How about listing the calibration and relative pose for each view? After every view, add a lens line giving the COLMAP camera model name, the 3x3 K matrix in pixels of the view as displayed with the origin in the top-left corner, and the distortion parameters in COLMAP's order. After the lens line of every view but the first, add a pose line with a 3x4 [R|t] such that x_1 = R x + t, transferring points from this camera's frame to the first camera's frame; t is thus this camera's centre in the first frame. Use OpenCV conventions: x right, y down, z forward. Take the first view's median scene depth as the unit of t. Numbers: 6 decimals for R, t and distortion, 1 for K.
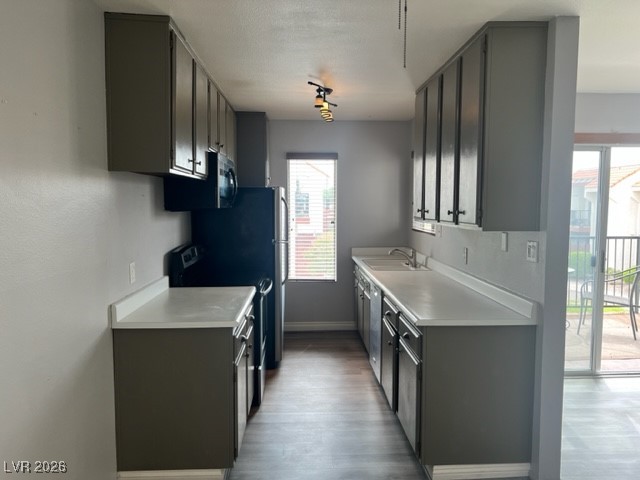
lens RADIAL K [[480.5, 0, 321.2], [0, 480.5, 240.4], [0, 0, 1]] dist [0.072779, -0.083665]
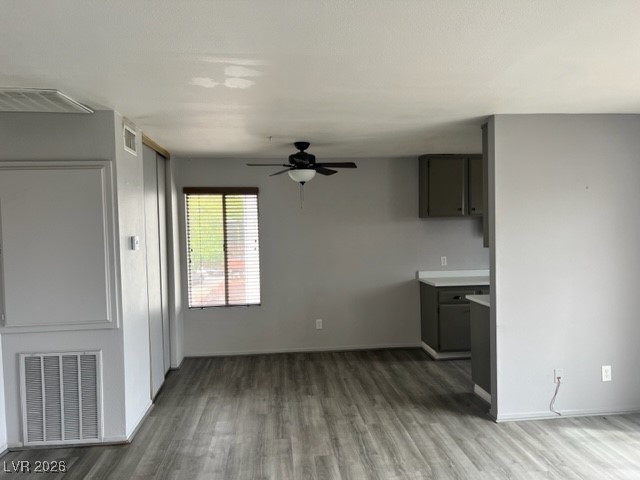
lens RADIAL K [[480.5, 0, 321.2], [0, 480.5, 240.4], [0, 0, 1]] dist [0.072779, -0.083665]
pose [[0.046947, 0.023046, -0.998632, 1.160052], [-0.056071, 0.998218, 0.020401, -0.027107], [0.997322, 0.055036, 0.048155, 0.213795]]
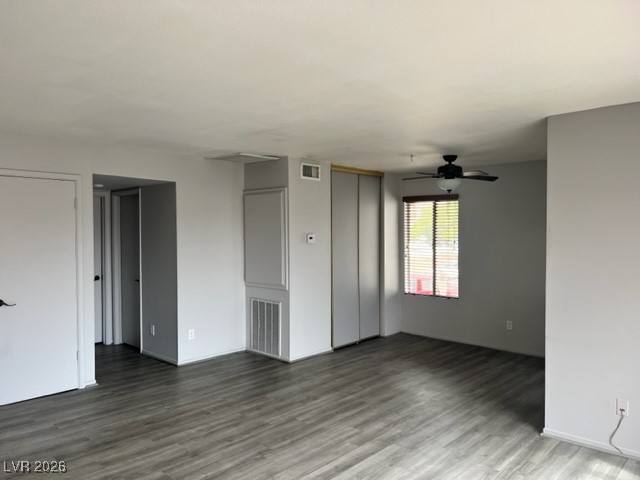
lens RADIAL K [[480.5, 0, 321.2], [0, 480.5, 240.4], [0, 0, 1]] dist [0.072779, -0.083665]
pose [[-0.717690, 0.010284, -0.696287, 1.172514], [-0.055986, 0.995802, 0.072414, -0.079226], [0.694109, 0.090953, -0.714101, 0.907866]]
